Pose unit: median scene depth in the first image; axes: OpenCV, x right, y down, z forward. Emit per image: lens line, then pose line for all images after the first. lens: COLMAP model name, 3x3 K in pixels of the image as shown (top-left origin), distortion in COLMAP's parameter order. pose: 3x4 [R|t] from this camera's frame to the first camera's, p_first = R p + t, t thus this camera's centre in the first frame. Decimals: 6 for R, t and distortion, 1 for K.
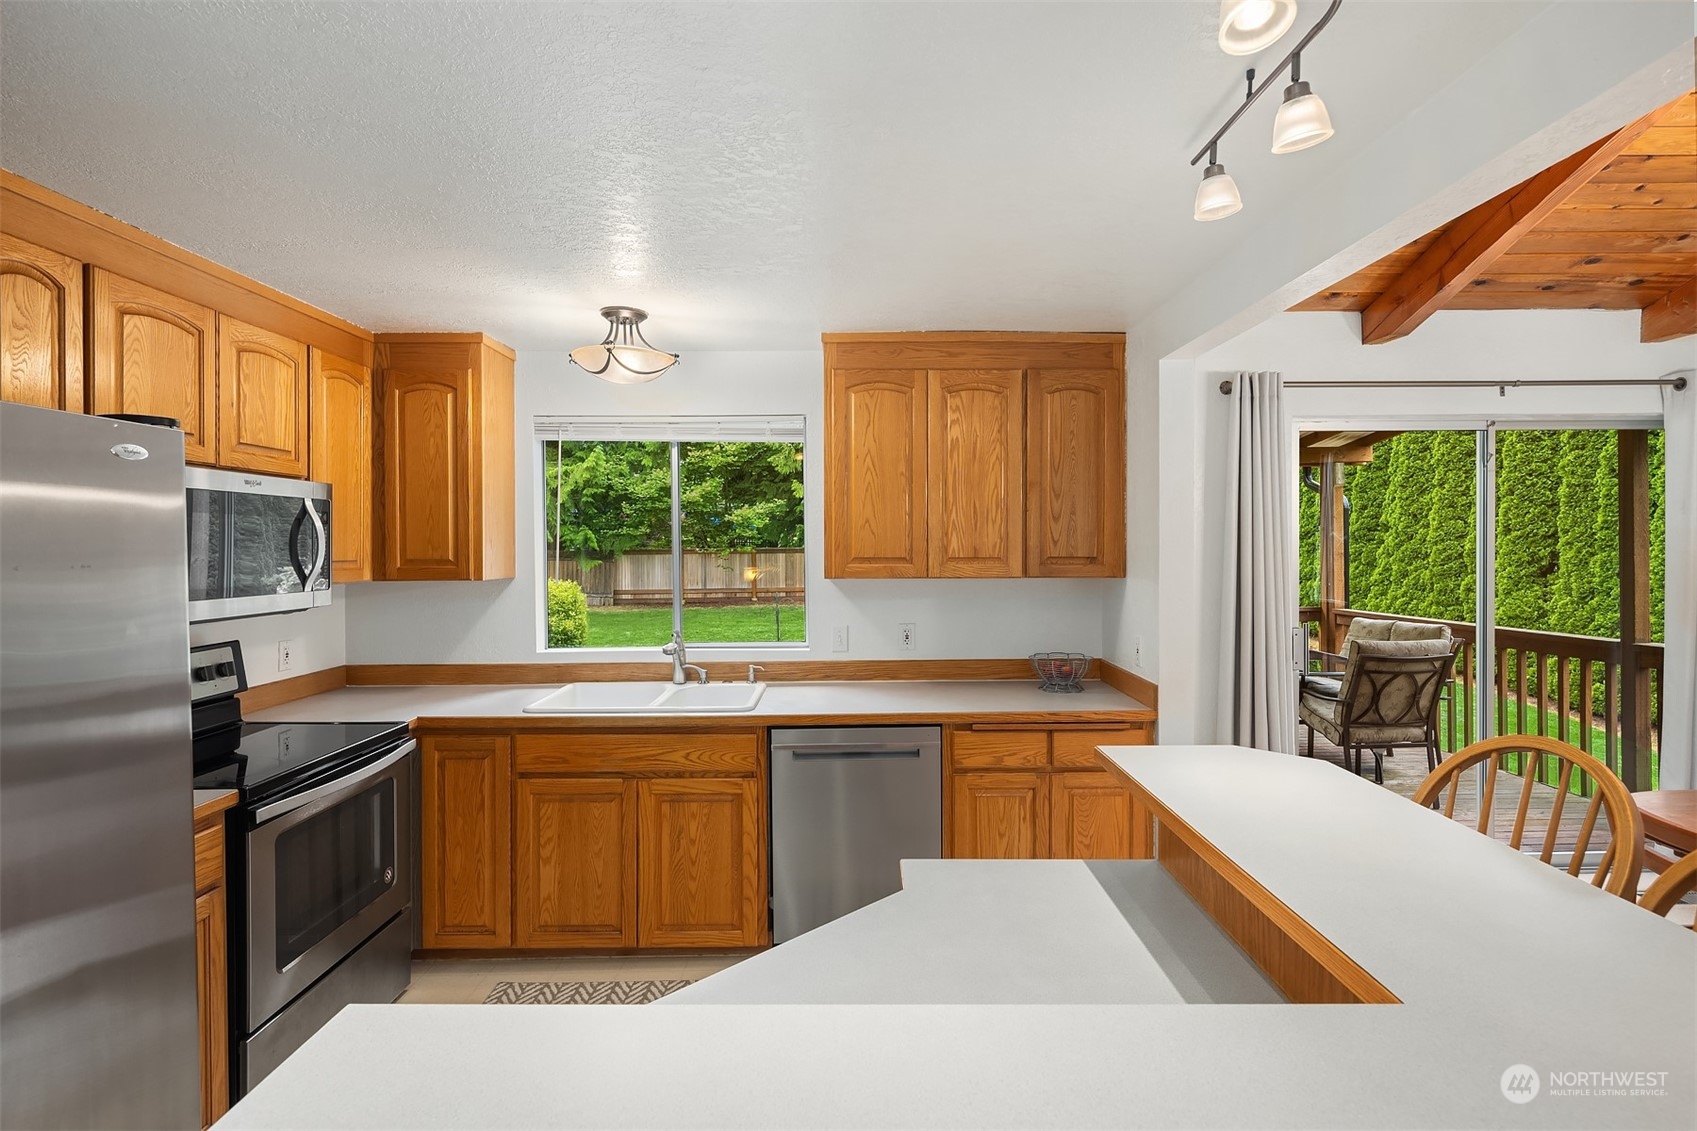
lens RADIAL K [[824.5, 0, 858.3], [0, 824.5, 552.0], [0, 0, 1]] dist [0.007452, -0.002998]
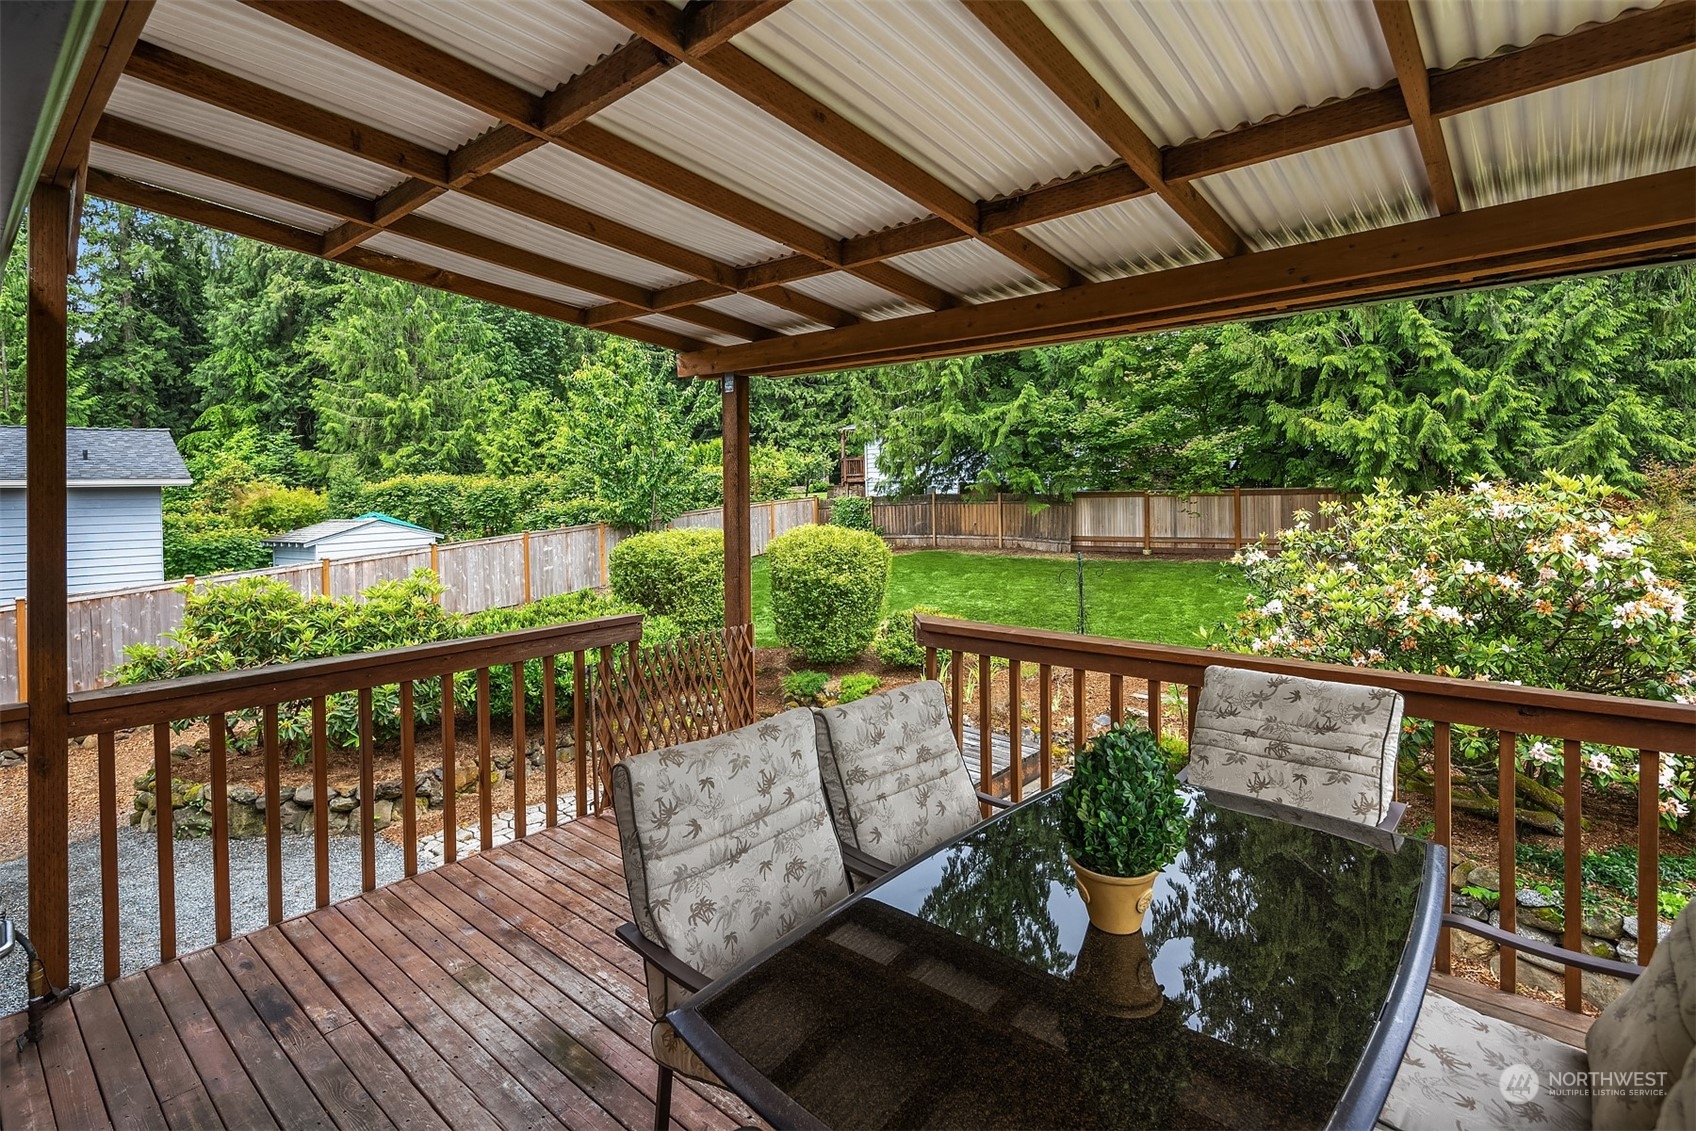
lens RADIAL K [[824.0, 0, 835.6], [0, 824.0, 508.4], [0, 0, 1]] dist [0.007452, -0.002998]
pose [[0.733397, 0.006094, -0.679773, 1.115700], [0.008584, 0.999797, 0.018224, -0.031048], [0.679746, -0.019201, 0.733196, 1.236128]]
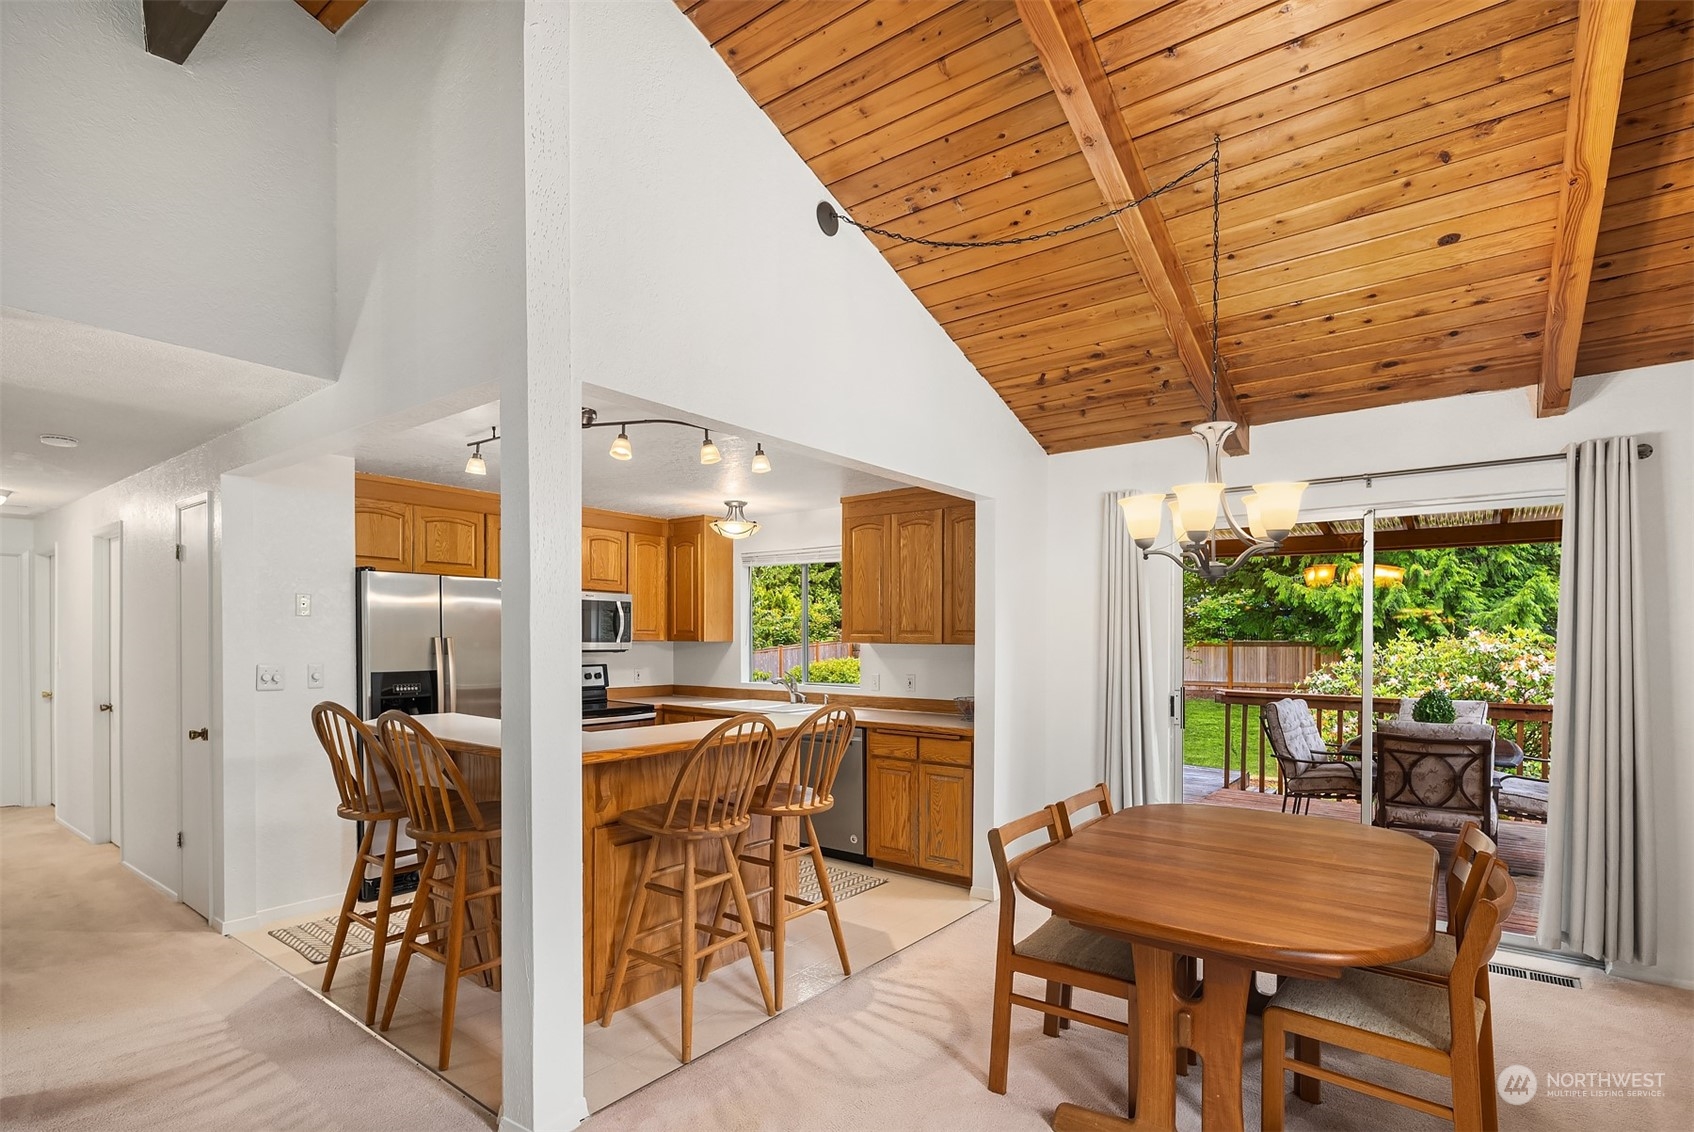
lens RADIAL K [[823.1, 0, 834.0], [0, 823.1, 654.0], [0, 0, 1]] dist [0.007452, -0.002998]
pose [[0.776034, 0.022491, -0.630289, 1.020190], [-0.016230, 0.999745, 0.015692, 0.029039], [0.630482, -0.001948, 0.776202, -0.322951]]
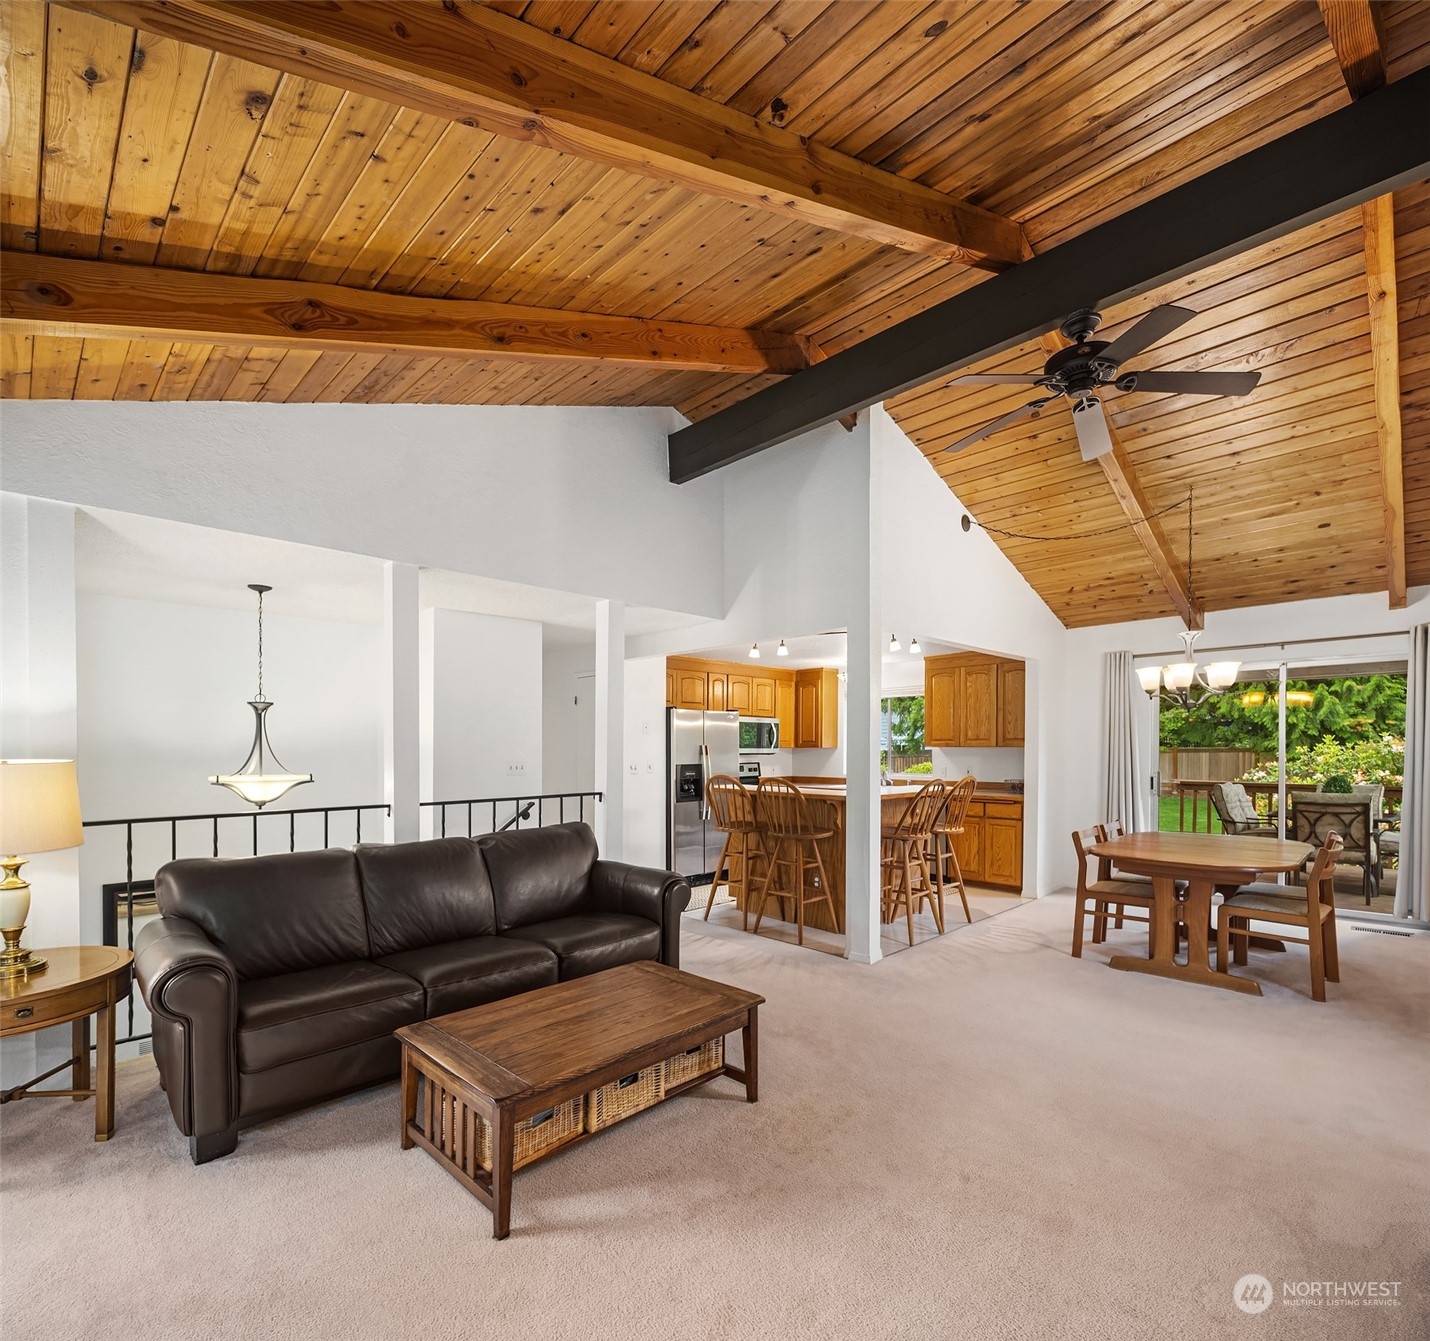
lens RADIAL K [[696.1, 0, 701.5], [0, 696.1, 768.5], [0, 0, 1]] dist [0.002817, 0.000077]
pose [[0.677897, 0.023489, -0.734782, 1.158396], [-0.008517, 0.999673, 0.024099, 0.053898], [0.735108, -0.010078, 0.677875, -1.102741]]
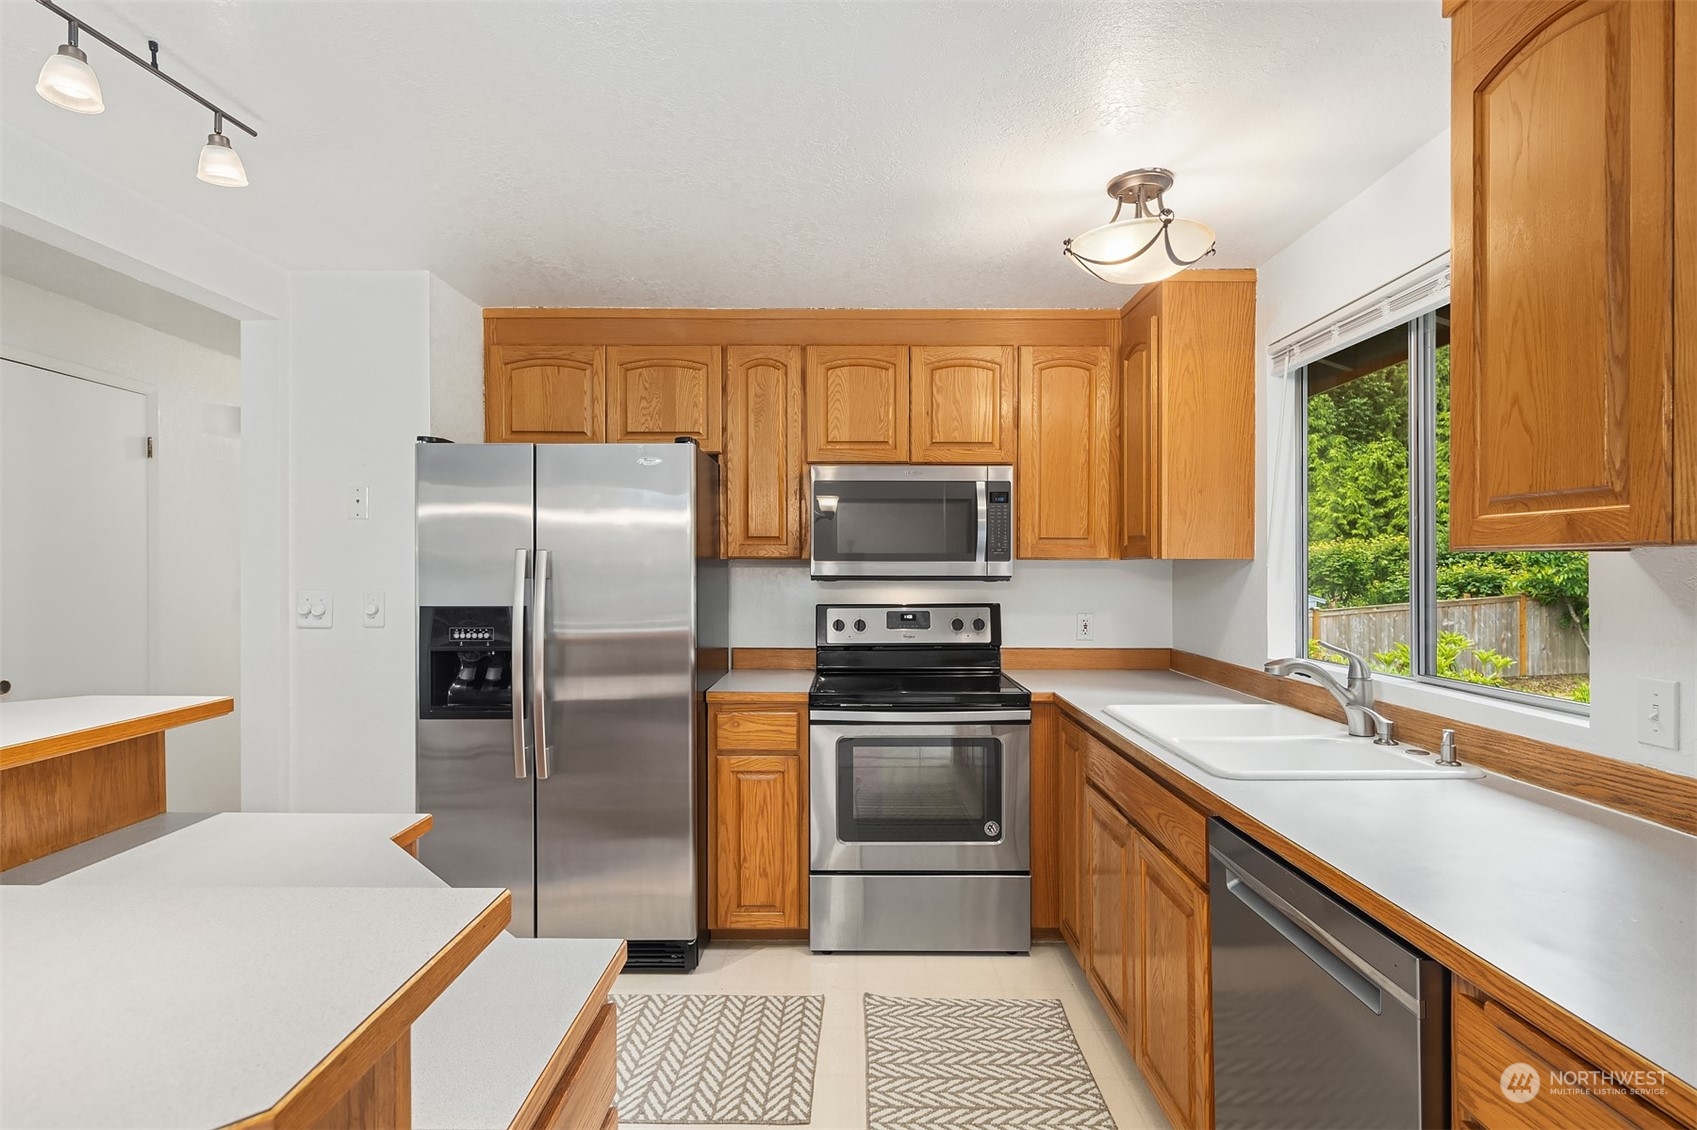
lens RADIAL K [[824.5, 0, 848.4], [0, 824.5, 571.0], [0, 0, 1]] dist [0.007452, -0.002998]
pose [[-0.016317, 0.009240, -0.999824, 0.410720], [-0.011927, 0.999884, 0.009435, 0.043621], [0.999796, 0.012079, -0.016205, 0.691067]]
